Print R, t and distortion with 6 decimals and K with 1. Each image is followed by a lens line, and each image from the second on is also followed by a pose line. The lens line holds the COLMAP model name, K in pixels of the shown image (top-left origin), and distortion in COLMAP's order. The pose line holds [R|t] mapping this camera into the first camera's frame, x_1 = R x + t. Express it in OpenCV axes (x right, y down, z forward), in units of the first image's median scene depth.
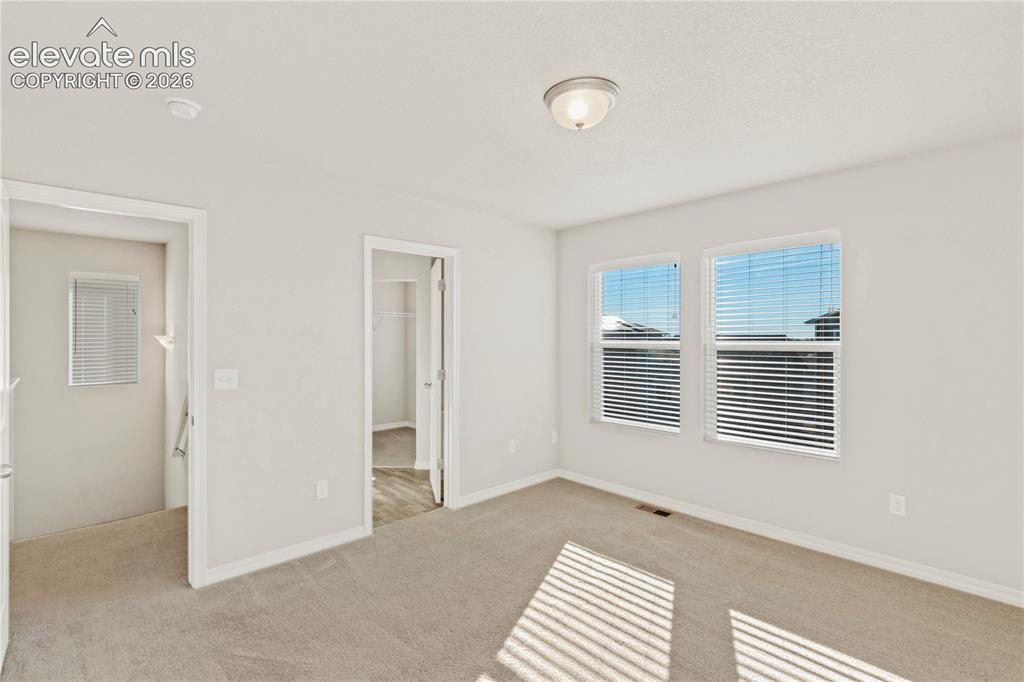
lens RADIAL K [[467.9, 0, 501.5], [0, 467.9, 337.9], [0, 0, 1]] dist [-0.010807, -0.000661]
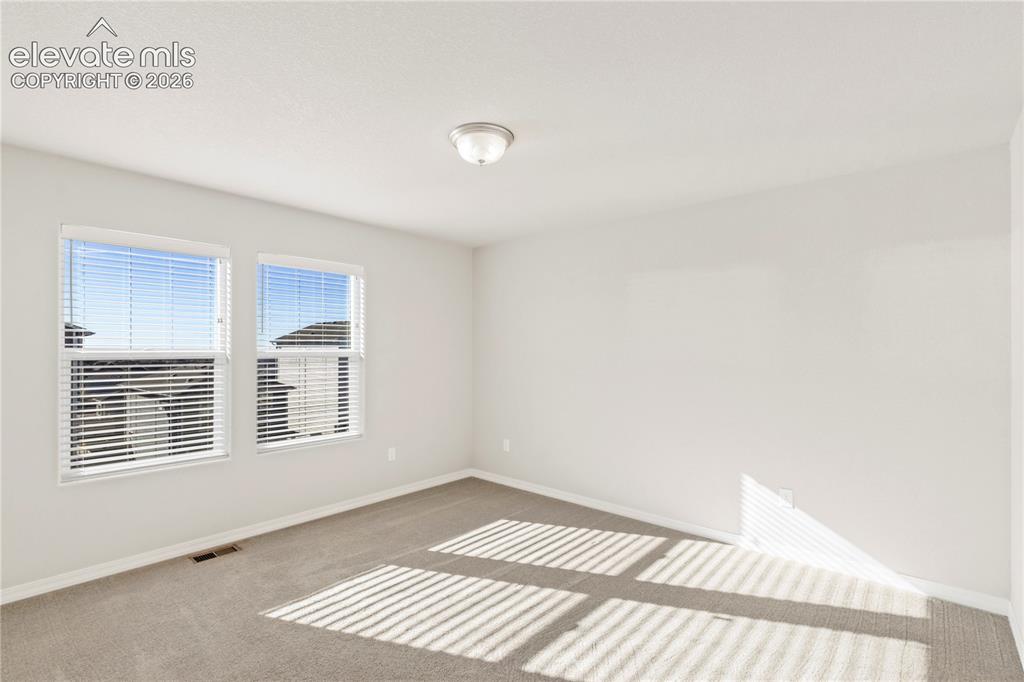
lens RADIAL K [[467.9, 0, 501.5], [0, 467.9, 346.5], [0, 0, 1]] dist [-0.010807, -0.000661]
pose [[-0.080466, -0.001950, 0.996755, -0.734850], [-0.005724, 0.999983, 0.001495, -0.003328], [-0.996741, -0.005585, -0.080476, 0.767808]]
